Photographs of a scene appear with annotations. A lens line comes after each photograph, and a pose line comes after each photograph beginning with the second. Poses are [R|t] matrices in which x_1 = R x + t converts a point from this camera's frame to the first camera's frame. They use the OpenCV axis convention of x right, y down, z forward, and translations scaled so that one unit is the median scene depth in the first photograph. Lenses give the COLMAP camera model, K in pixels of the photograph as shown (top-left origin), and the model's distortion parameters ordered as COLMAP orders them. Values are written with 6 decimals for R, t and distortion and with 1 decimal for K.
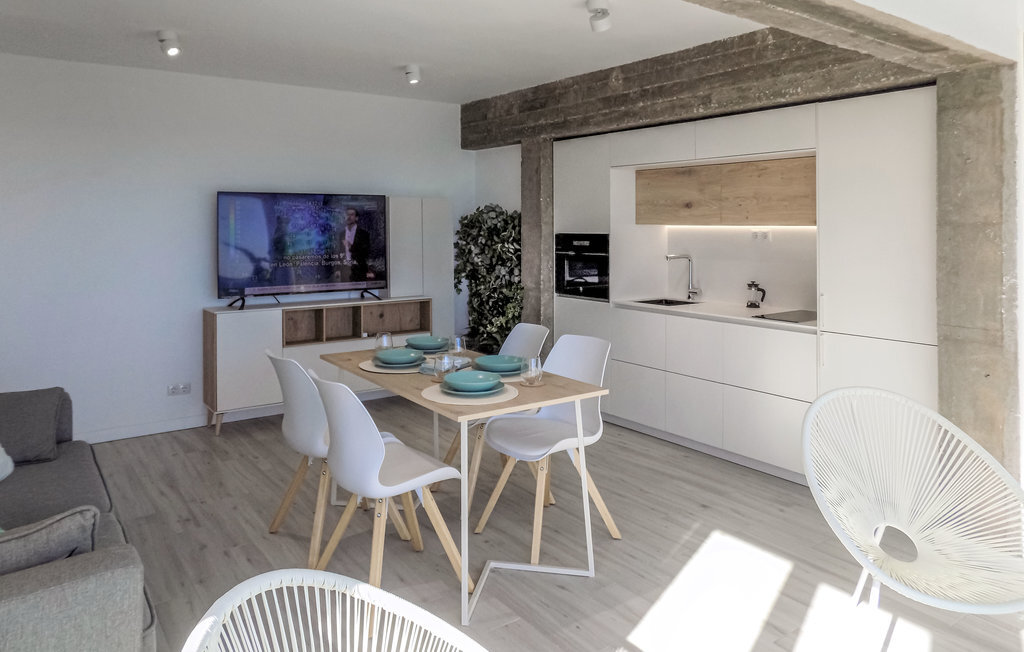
lens RADIAL K [[705.1, 0, 501.9], [0, 705.1, 220.0], [0, 0, 1]] dist [-0.002553, 0.013818]
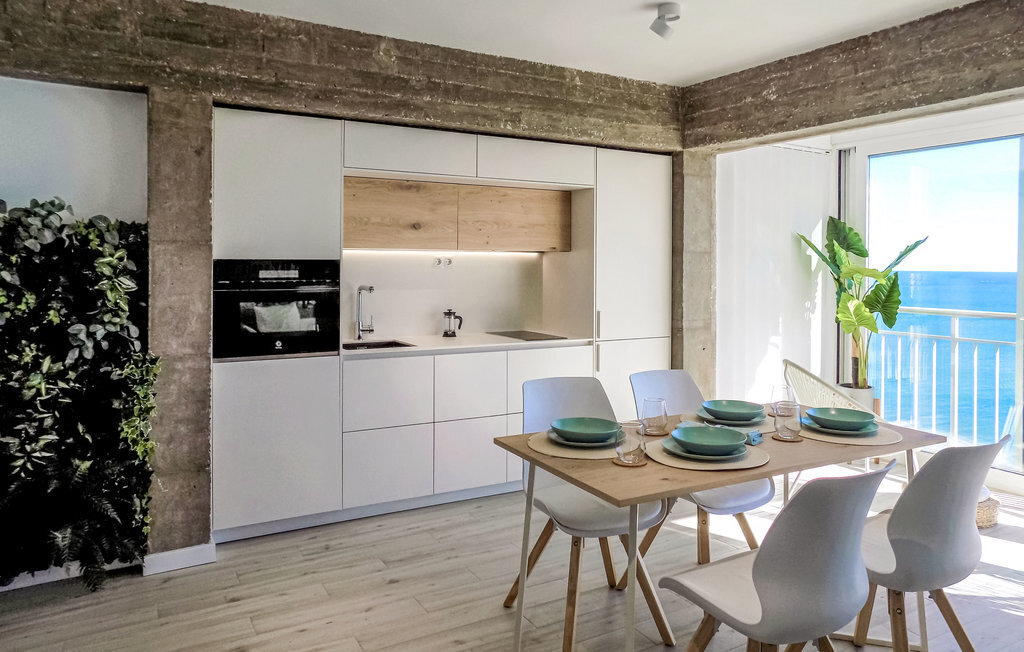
lens RADIAL K [[705.1, 0, 532.6], [0, 705.1, 251.6], [0, 0, 1]] dist [-0.002553, 0.013818]
pose [[0.095653, 0.013946, 0.995317, -0.572588], [-0.014775, 0.999812, -0.012589, 0.018509], [-0.995305, -0.013502, 0.095841, 0.776667]]
